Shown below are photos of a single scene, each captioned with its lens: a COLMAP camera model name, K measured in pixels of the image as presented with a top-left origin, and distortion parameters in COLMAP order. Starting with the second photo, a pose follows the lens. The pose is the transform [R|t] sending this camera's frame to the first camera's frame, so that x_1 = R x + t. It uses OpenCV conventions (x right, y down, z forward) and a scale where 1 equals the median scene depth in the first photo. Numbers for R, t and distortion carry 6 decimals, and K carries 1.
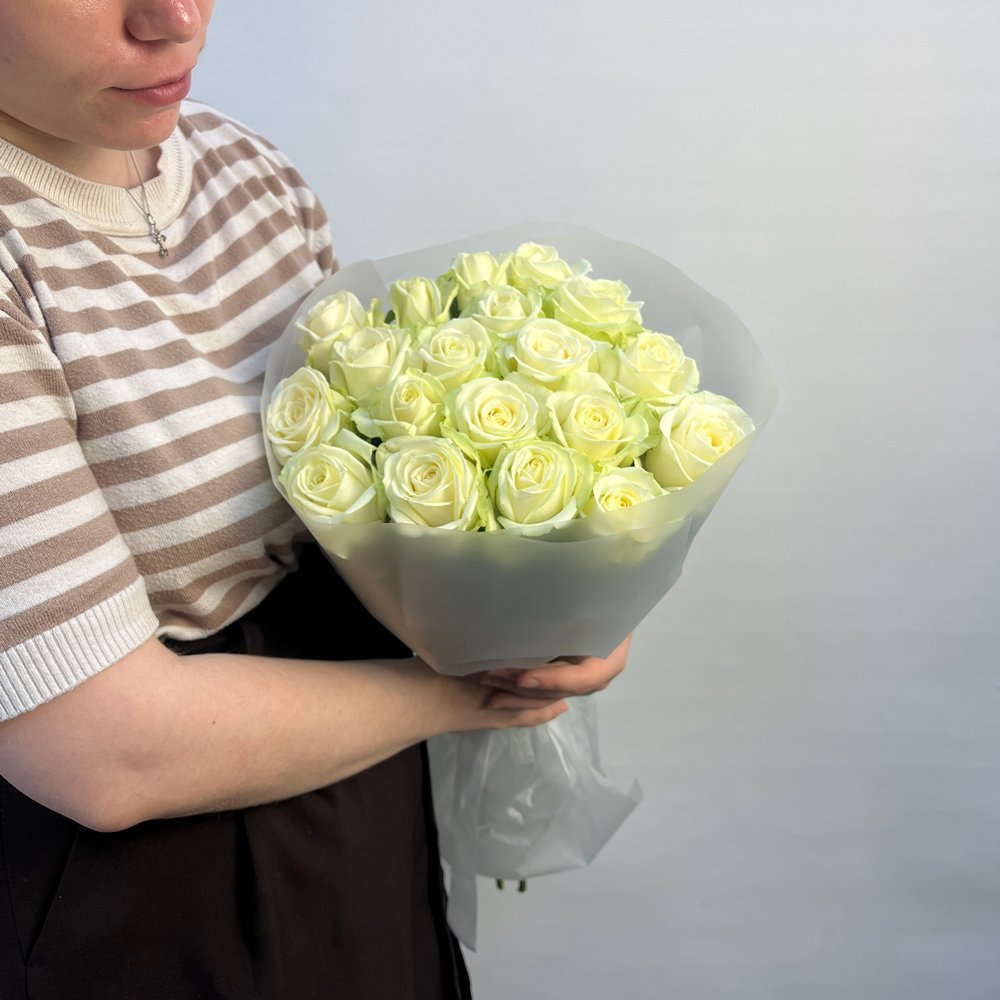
lens RADIAL K [[1030.4, 0, 462.0], [0, 1030.4, 514.1], [0, 0, 1]] dist [-0.005546, -0.017501]
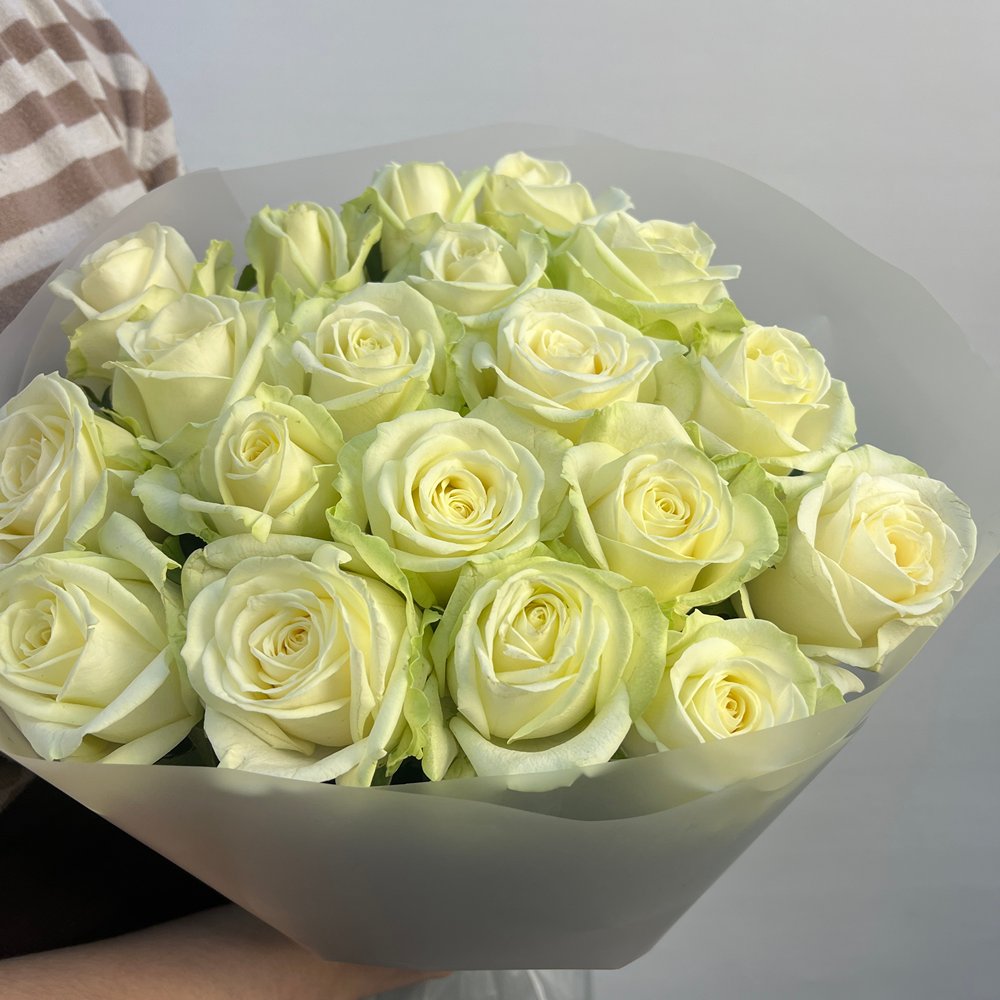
lens RADIAL K [[991.9, 0, 500.0], [0, 991.9, 500.0], [0, 0, 1]] dist [0.000103, -0.015644]
pose [[0.995990, 0.020096, 0.087182, 0.015467], [-0.020133, 0.999797, -0.000454, -0.090424], [-0.087173, -0.001304, 0.996192, 0.542170]]
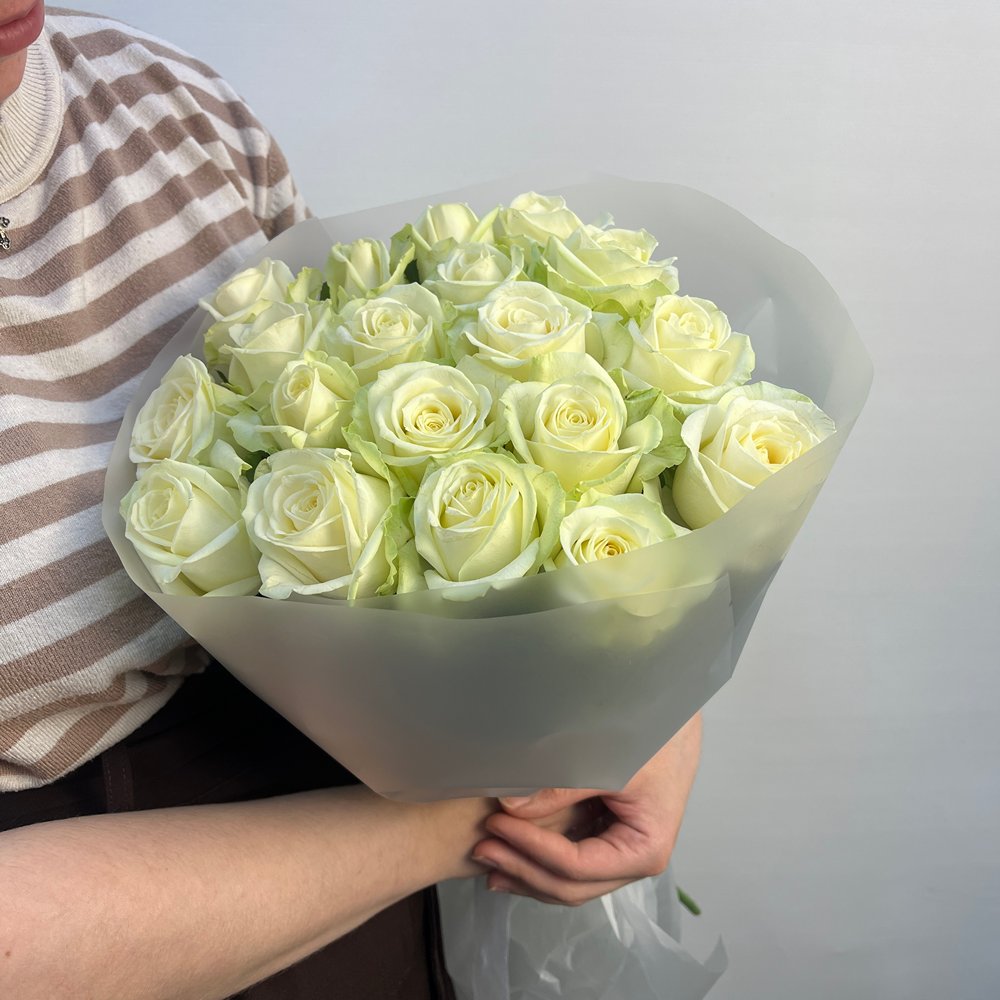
lens RADIAL K [[991.9, 0, 500.0], [0, 991.9, 500.0], [0, 0, 1]] dist [0.000103, -0.015644]
pose [[0.989468, 0.003414, -0.144714, 0.165379], [-0.014591, 0.996982, -0.076244, 0.005170], [0.144017, 0.077553, 0.986532, 0.371753]]
